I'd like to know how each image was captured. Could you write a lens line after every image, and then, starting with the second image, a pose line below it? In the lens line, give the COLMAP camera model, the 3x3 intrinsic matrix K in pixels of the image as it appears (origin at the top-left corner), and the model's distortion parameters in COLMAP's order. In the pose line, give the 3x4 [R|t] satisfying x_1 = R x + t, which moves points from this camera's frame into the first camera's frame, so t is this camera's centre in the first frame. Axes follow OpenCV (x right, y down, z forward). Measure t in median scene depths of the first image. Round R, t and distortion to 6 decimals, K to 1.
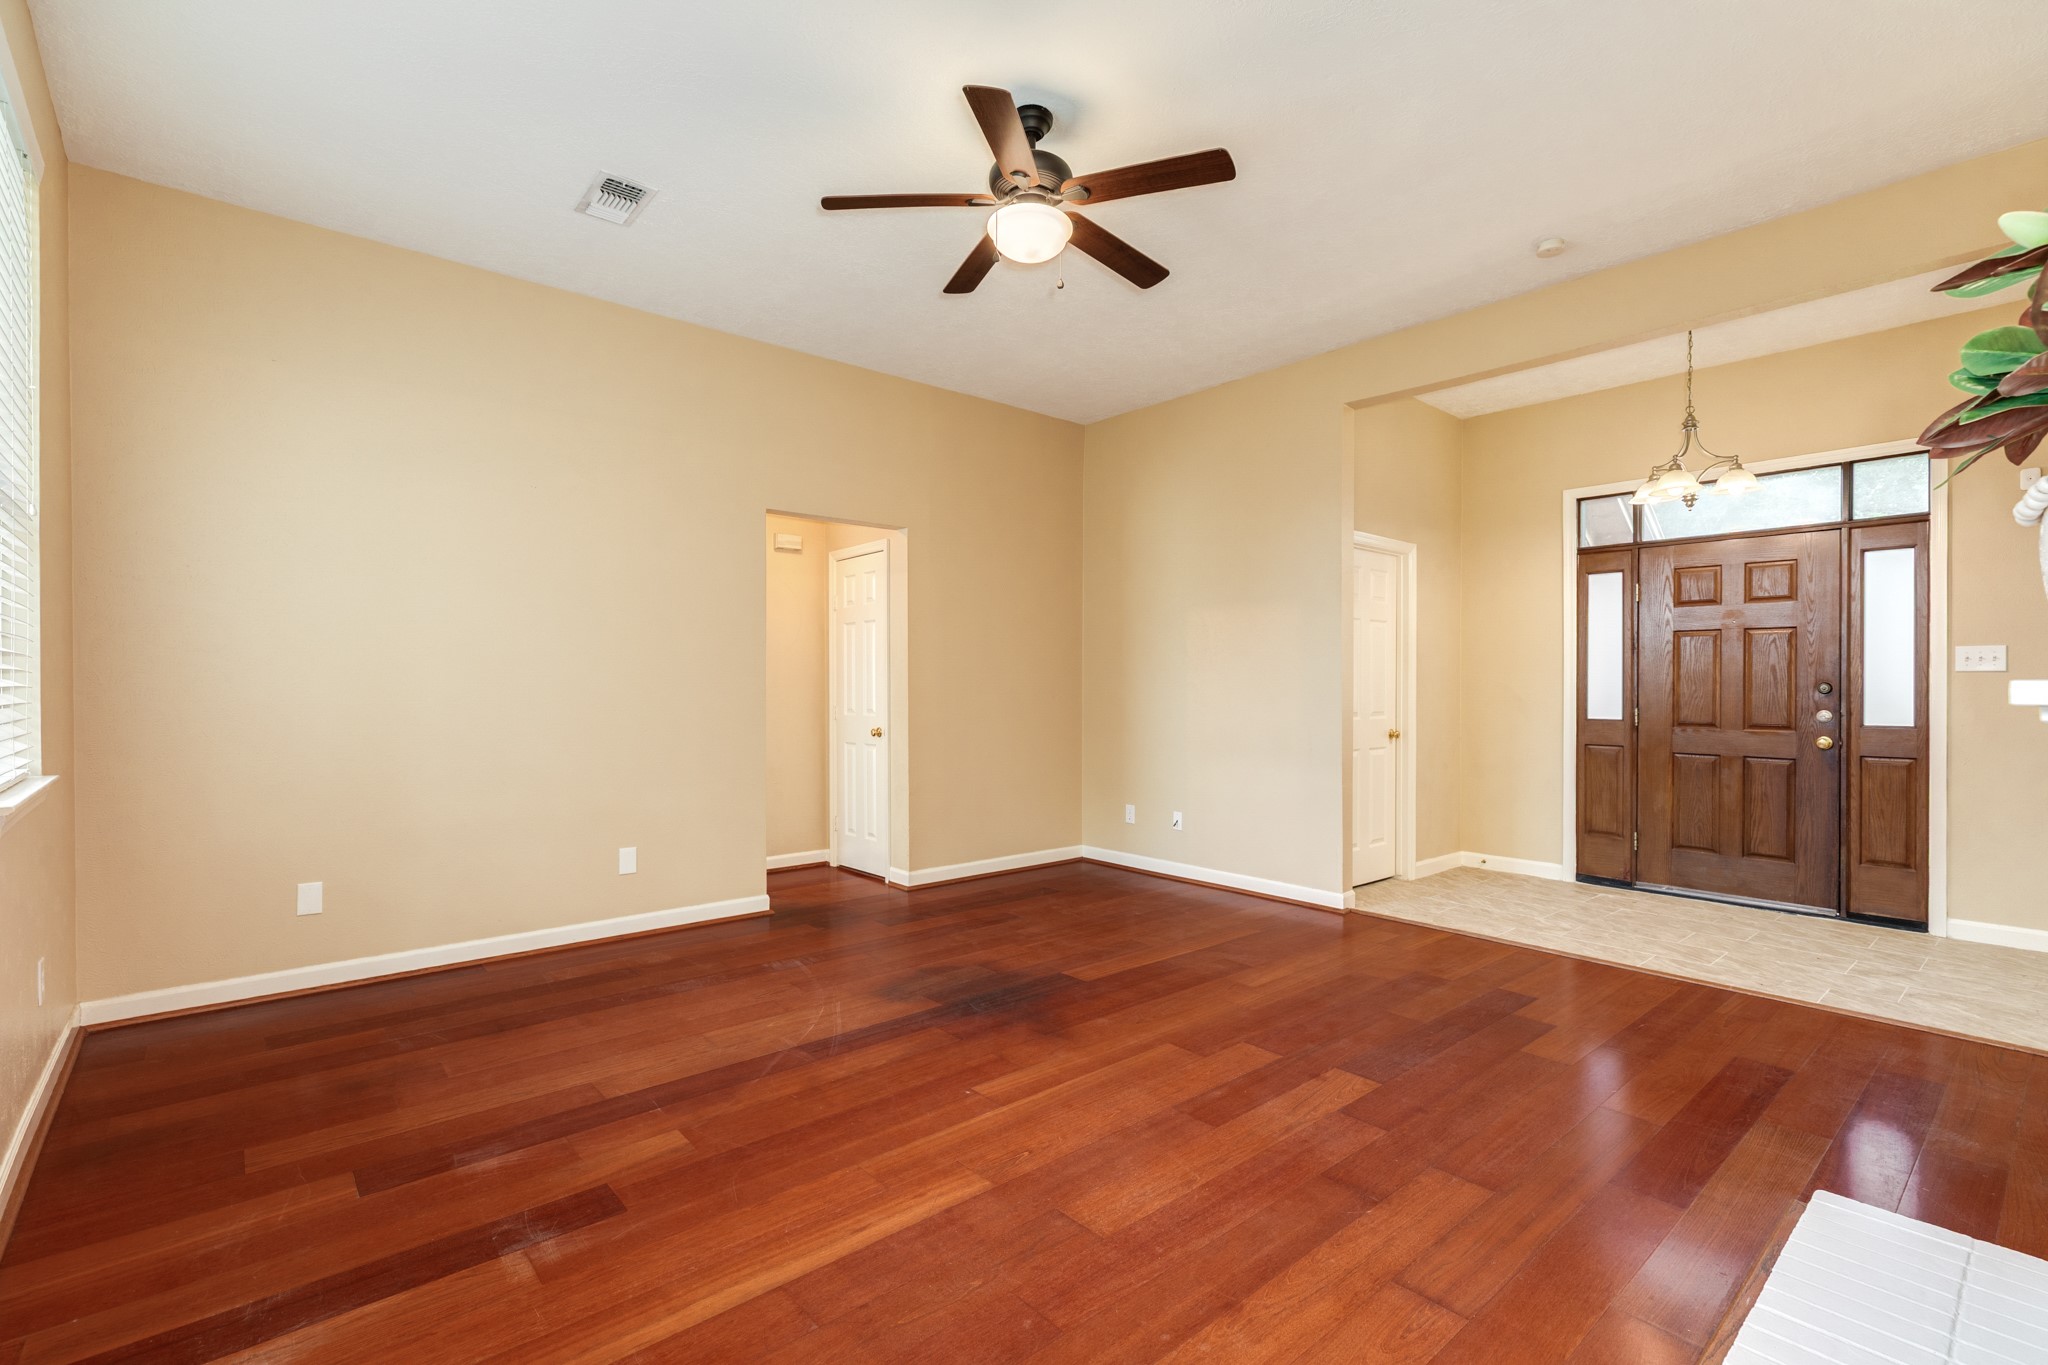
lens RADIAL K [[931.9, 0, 1024.4], [0, 931.9, 689.2], [0, 0, 1]] dist [0.005546, -0.000011]
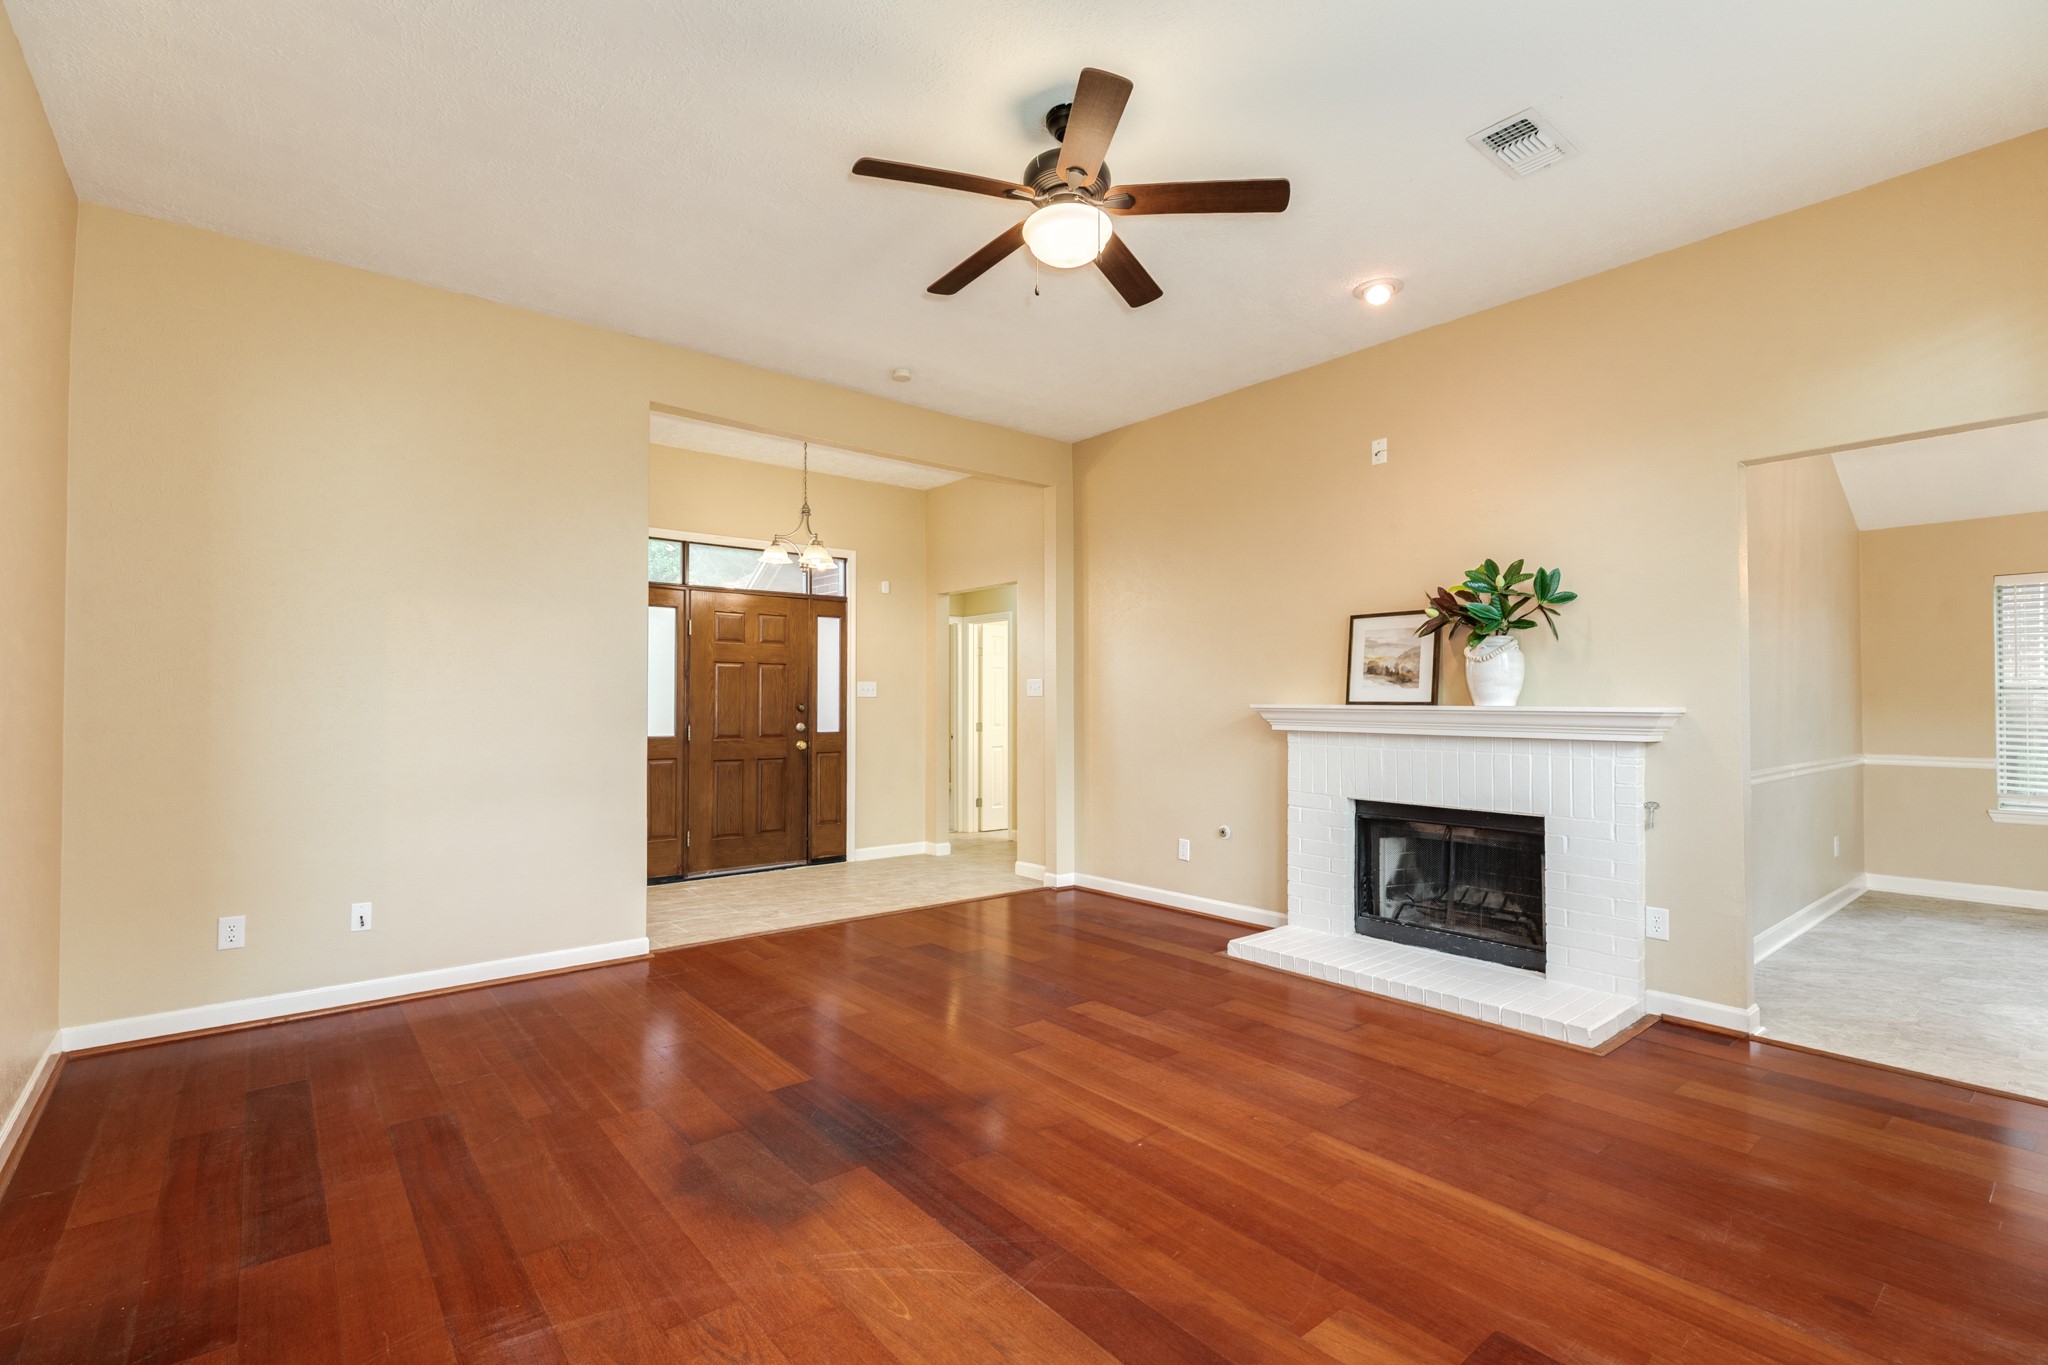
lens RADIAL K [[918.7, 0, 1027.3], [0, 918.7, 688.7], [0, 0, 1]] dist [-0.001786, -0.000299]
pose [[0.027754, 0.014832, 0.999505, -0.720854], [0.007739, 0.999857, -0.015053, -0.008897], [-0.999585, 0.008153, 0.027636, 0.788447]]
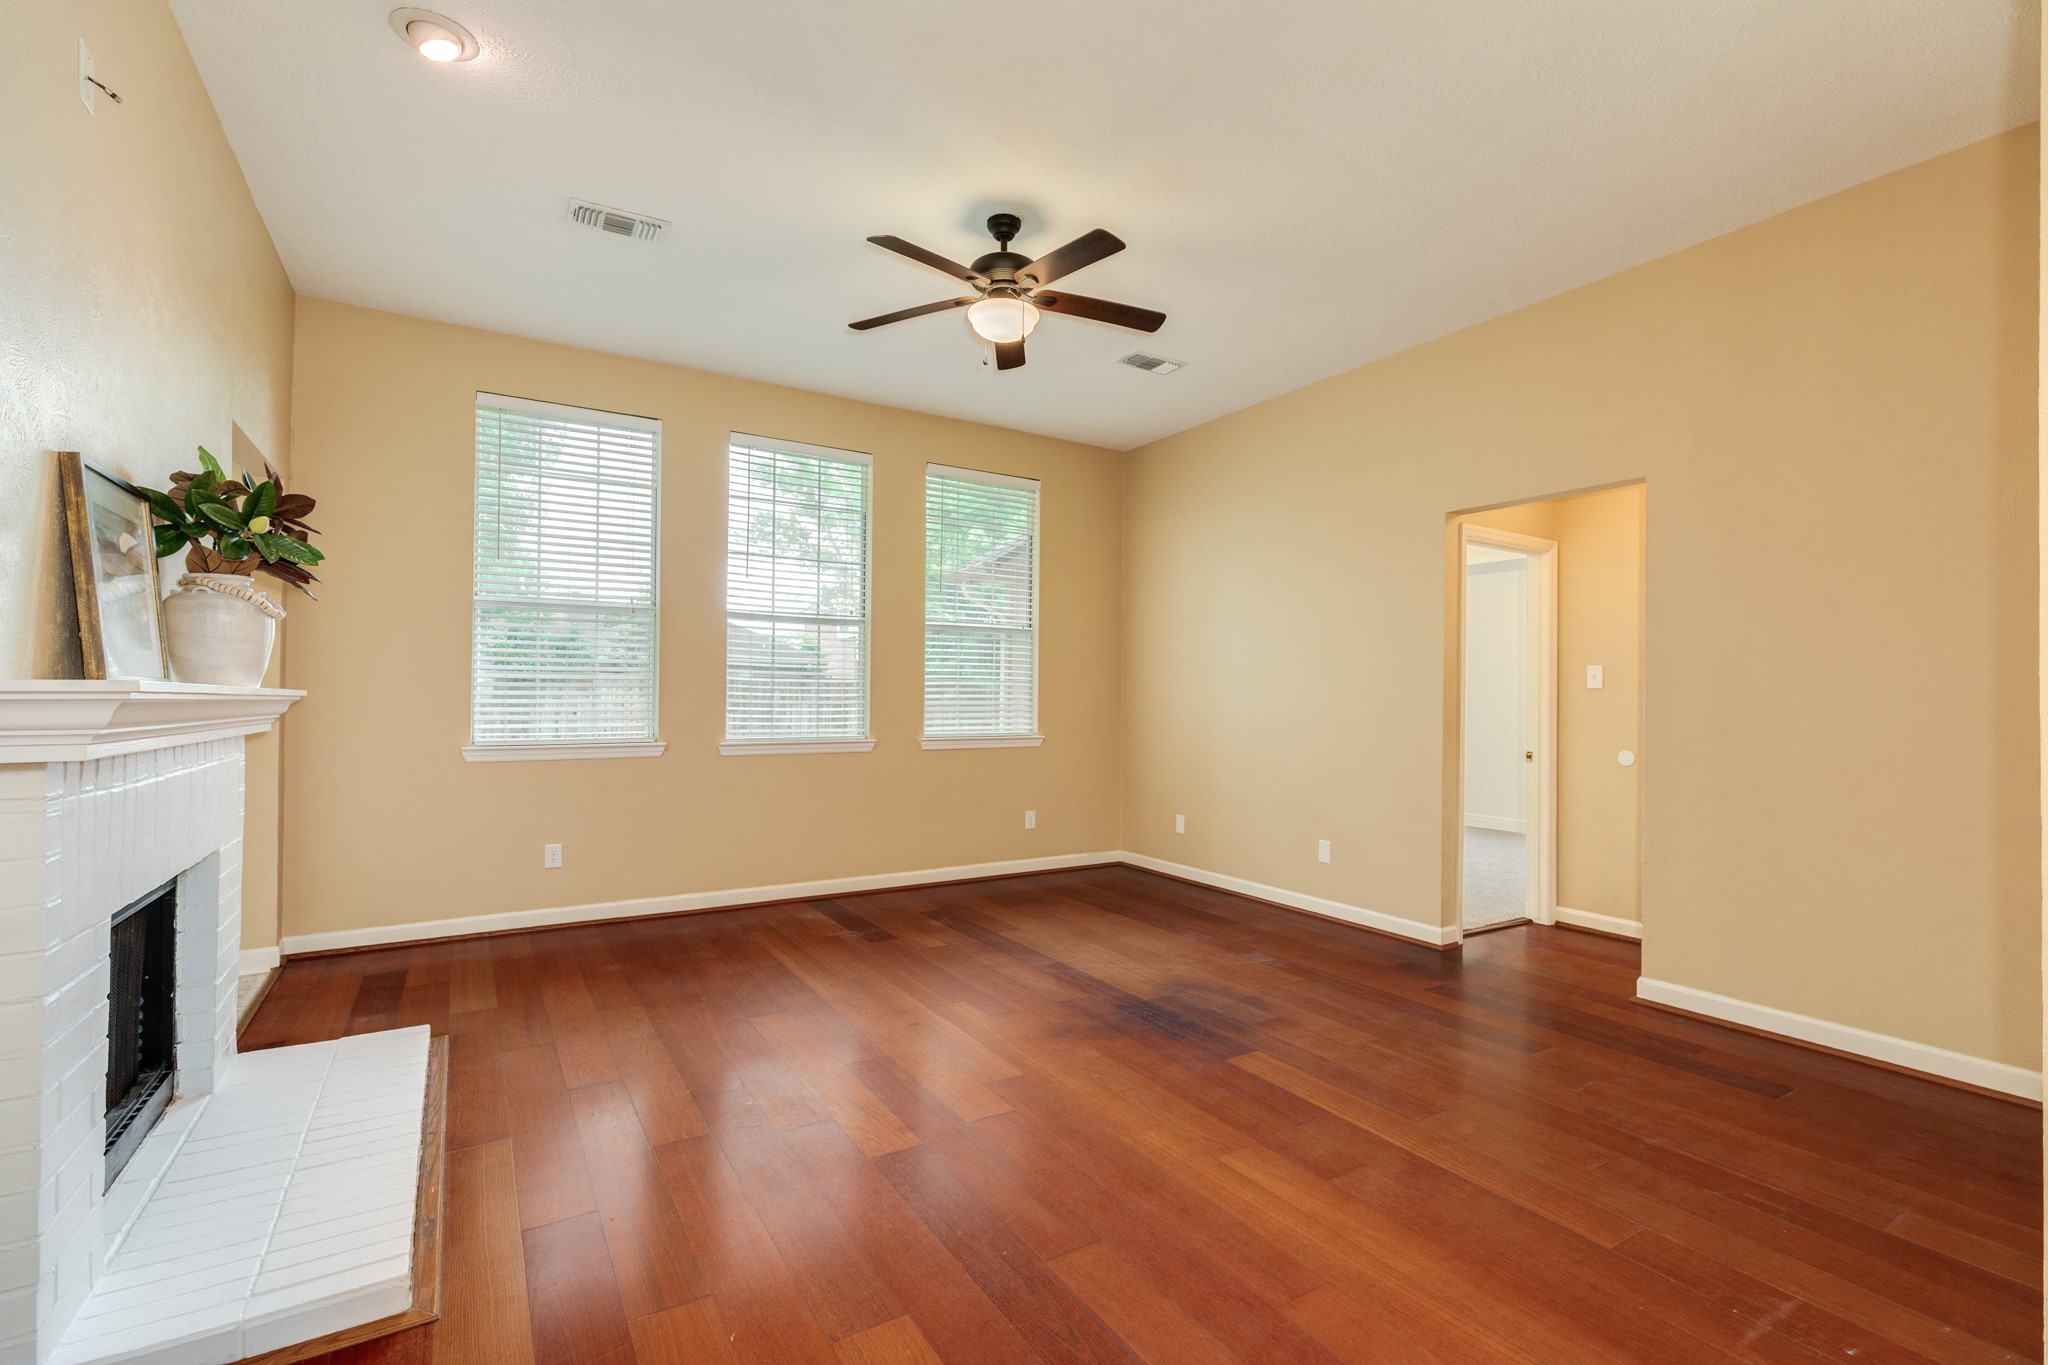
lens RADIAL K [[918.7, 0, 1027.3], [0, 918.7, 688.7], [0, 0, 1]] dist [-0.001786, -0.000299]
pose [[-0.161977, -0.009442, -0.986749, 0.898541], [-0.015411, 0.999856, -0.007038, -0.007157], [0.986674, 0.014067, -0.162100, 0.951681]]
